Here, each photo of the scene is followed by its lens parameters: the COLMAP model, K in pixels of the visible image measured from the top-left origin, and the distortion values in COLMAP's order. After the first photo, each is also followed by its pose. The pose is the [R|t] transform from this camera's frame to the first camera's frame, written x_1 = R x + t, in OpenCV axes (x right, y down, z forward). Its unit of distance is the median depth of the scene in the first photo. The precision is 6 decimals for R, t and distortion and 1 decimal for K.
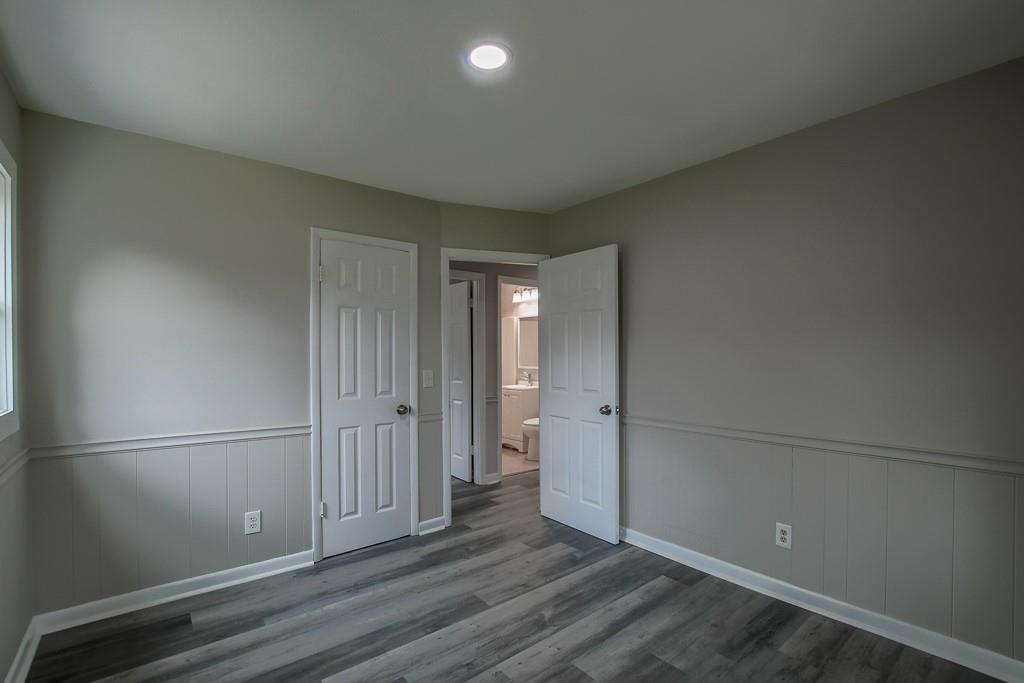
lens RADIAL K [[449.9, 0, 512.0], [0, 449.9, 347.0], [0, 0, 1]] dist [-0.018825, -0.000080]
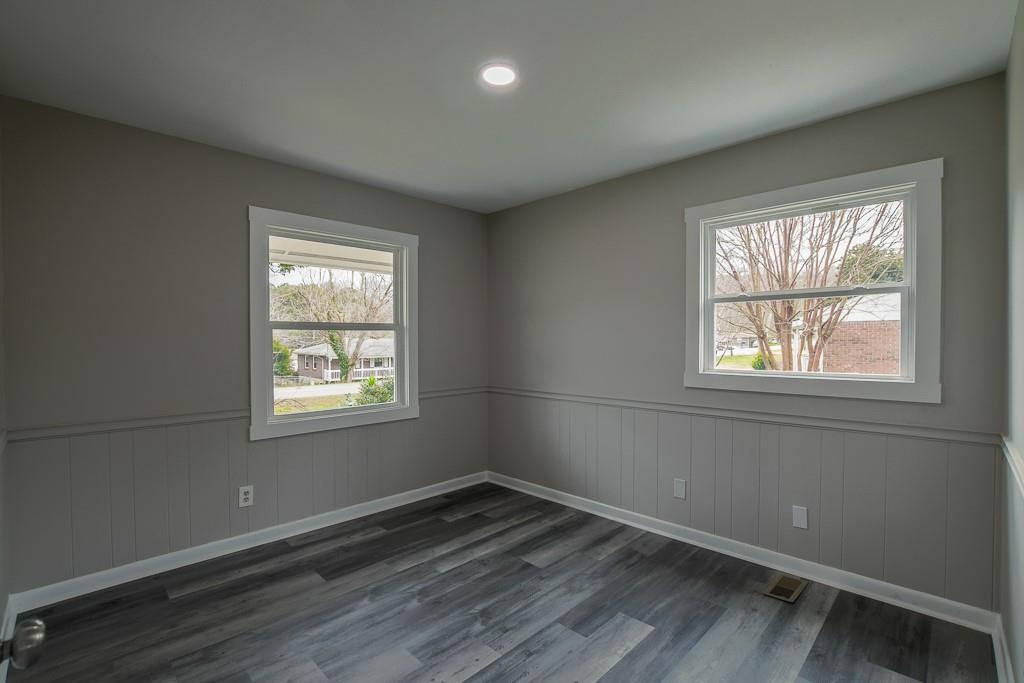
lens RADIAL K [[449.9, 0, 512.8], [0, 449.9, 343.7], [0, 0, 1]] dist [-0.018825, -0.000080]
pose [[-0.994648, 0.011785, -0.102644, 0.032673], [0.011750, 0.999931, 0.000940, 0.028772], [0.102648, -0.000271, -0.994718, 1.967193]]
